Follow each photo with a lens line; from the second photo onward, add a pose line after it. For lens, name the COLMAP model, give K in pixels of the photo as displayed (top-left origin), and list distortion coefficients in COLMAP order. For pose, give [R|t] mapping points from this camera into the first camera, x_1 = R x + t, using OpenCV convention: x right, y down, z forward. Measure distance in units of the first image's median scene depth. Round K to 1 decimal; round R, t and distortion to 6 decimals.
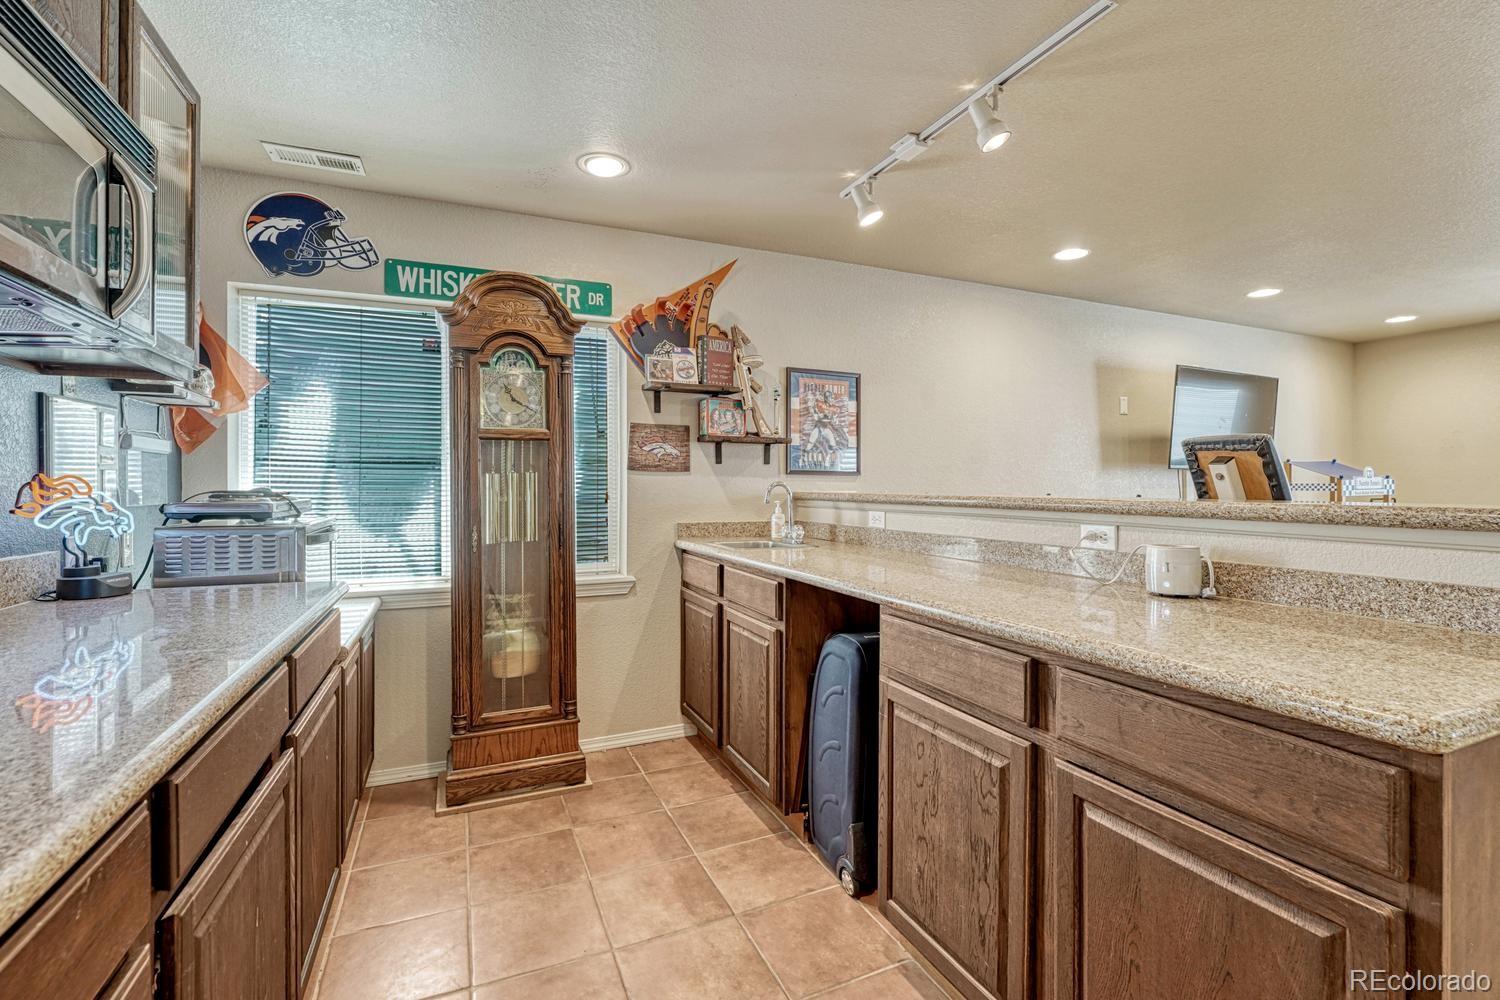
lens RADIAL K [[698.2, 0, 742.2], [0, 698.2, 488.4], [0, 0, 1]] dist [-0.026225, -0.000742]
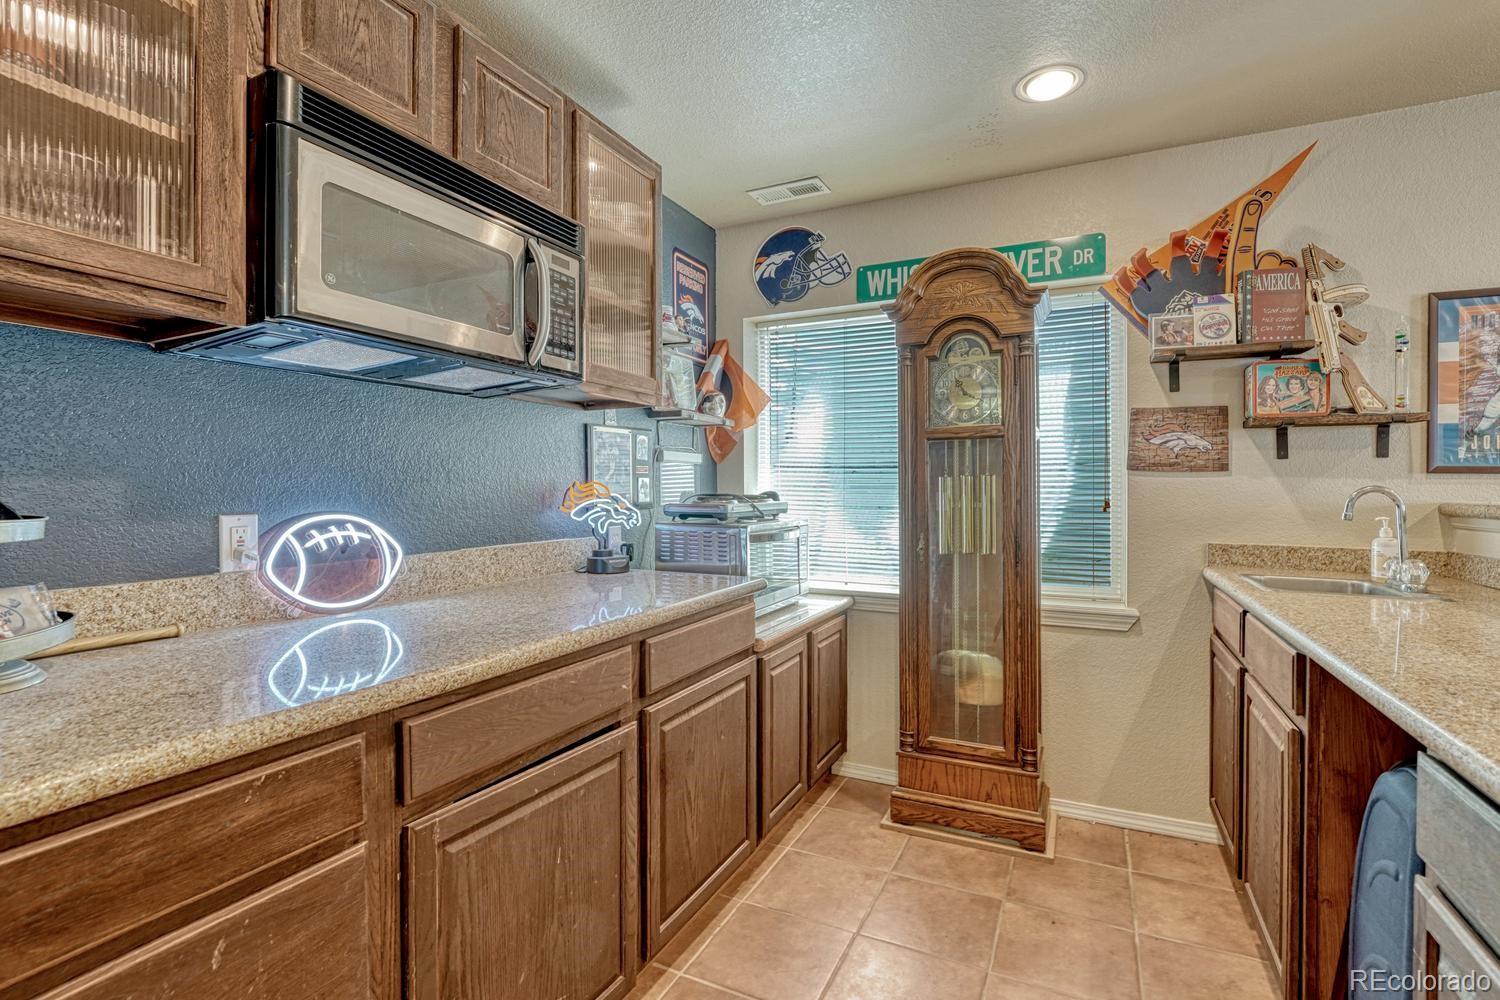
lens RADIAL K [[698.2, 0, 749.9], [0, 698.2, 499.4], [0, 0, 1]] dist [-0.026225, -0.000742]
pose [[0.625993, 0.014942, -0.779685, 0.189948], [-0.004655, 0.999870, 0.015425, -0.004987], [0.779814, -0.006027, 0.625982, 0.226377]]
